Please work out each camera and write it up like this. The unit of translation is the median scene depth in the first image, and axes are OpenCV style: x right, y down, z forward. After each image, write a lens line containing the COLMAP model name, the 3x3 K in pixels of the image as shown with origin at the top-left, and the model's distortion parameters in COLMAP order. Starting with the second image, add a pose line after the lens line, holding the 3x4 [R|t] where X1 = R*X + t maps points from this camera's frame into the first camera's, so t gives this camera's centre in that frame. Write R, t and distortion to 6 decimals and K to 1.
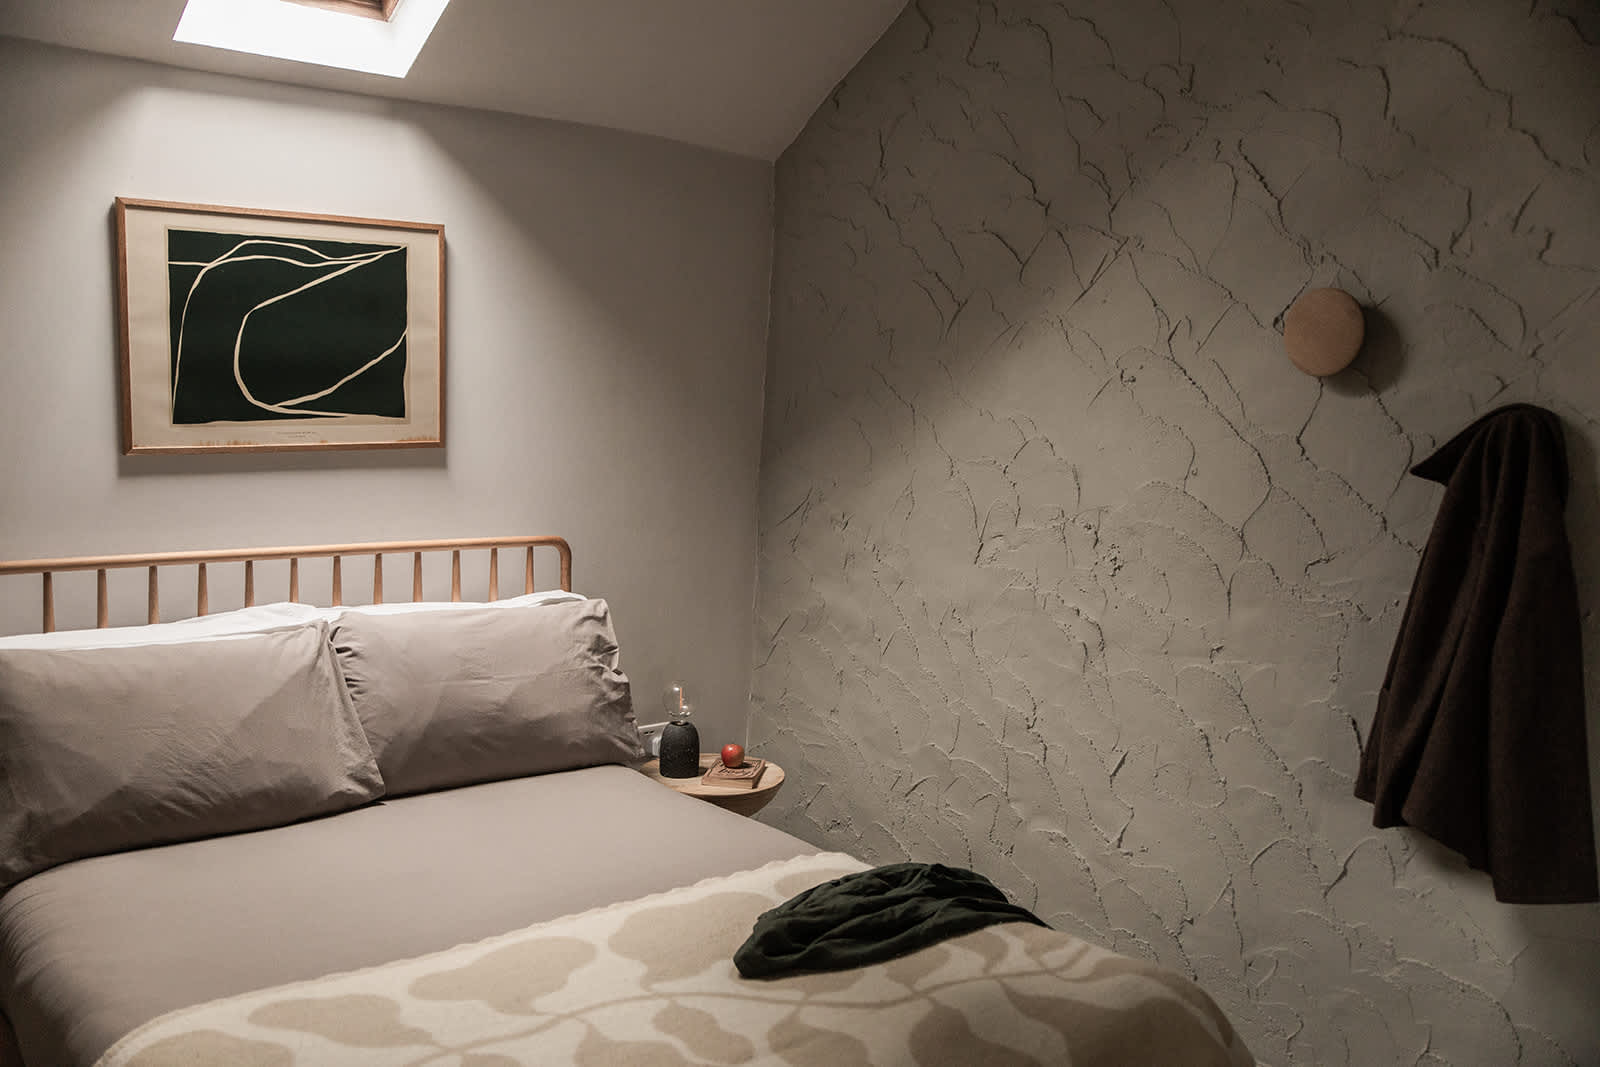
lens RADIAL K [[1375.4, 0, 799.0], [0, 1375.4, 586.0], [0, 0, 1]] dist [-0.058782, 0.105794]
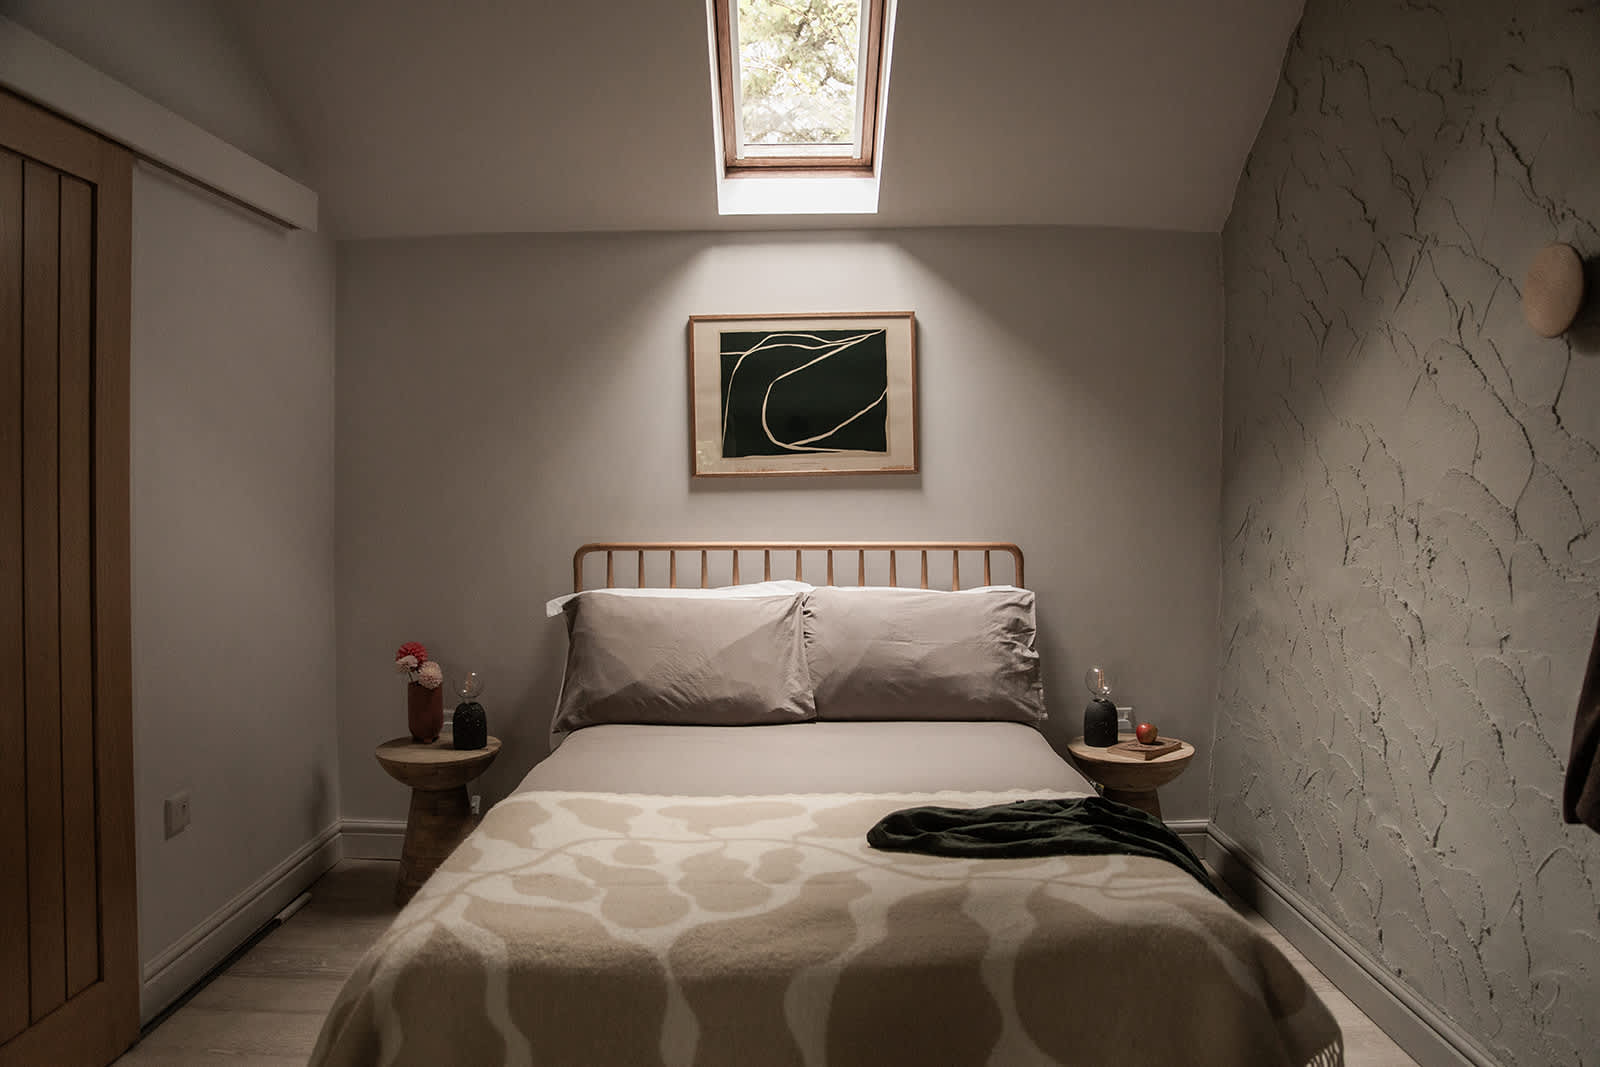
lens RADIAL K [[1110.3, 0, 792.5], [0, 1110.3, 520.5], [0, 0, 1]] dist [-0.121292, 0.089288]
pose [[0.775009, -0.013610, -0.631803, 0.365169], [-0.059785, 0.993705, -0.094743, 0.060295], [0.629116, 0.111199, 0.769317, 0.101618]]
